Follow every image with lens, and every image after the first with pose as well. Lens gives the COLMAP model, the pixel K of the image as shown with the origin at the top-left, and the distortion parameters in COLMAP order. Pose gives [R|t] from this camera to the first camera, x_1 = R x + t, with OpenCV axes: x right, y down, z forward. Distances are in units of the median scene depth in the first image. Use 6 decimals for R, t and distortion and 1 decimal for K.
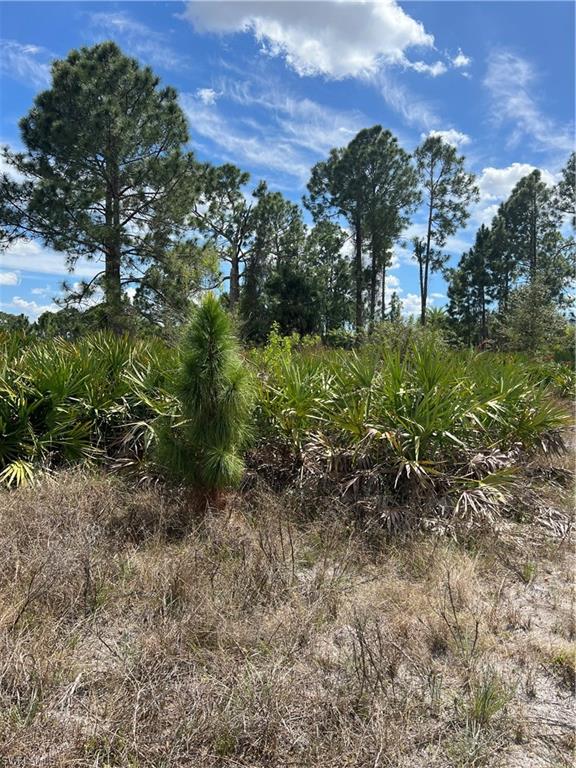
lens RADIAL K [[555.2, 0, 269.0], [0, 555.2, 390.0], [0, 0, 1]] dist [0.024292, -0.058208]
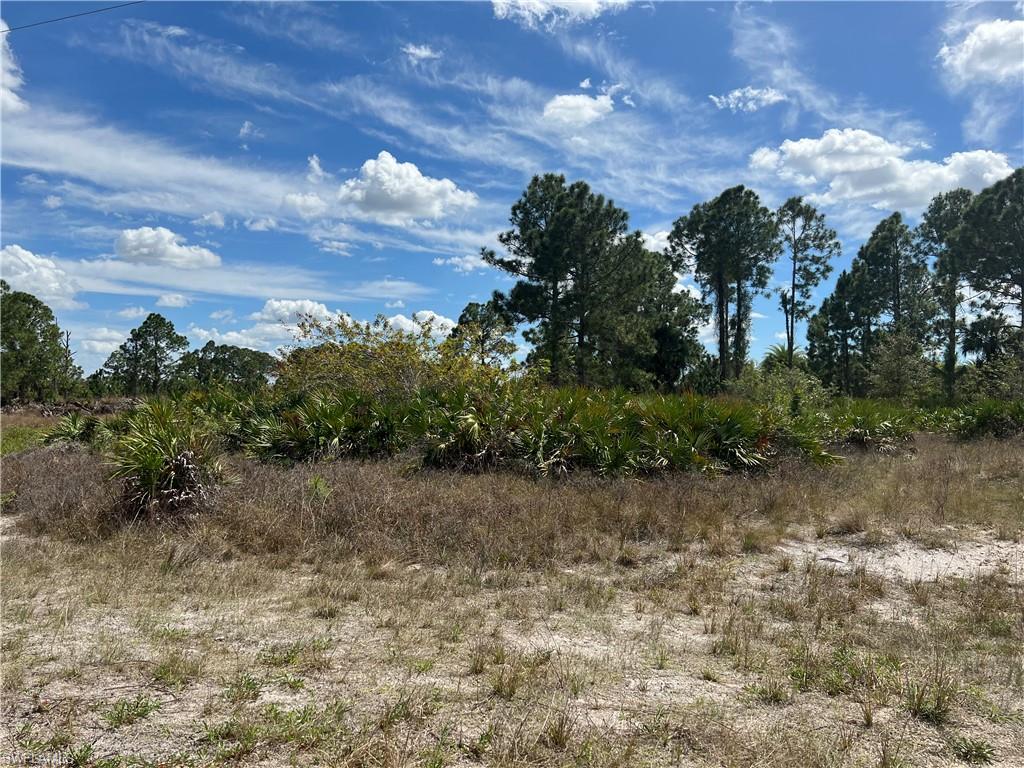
lens RADIAL K [[740.3, 0, 508.1], [0, 740.3, 377.1], [0, 0, 1]] dist [0.024292, -0.058208]
pose [[0.998044, -0.004156, -0.062369, -0.138302], [-0.001080, 0.996491, -0.083688, 0.009825], [0.062498, 0.083592, 0.994538, -0.353648]]
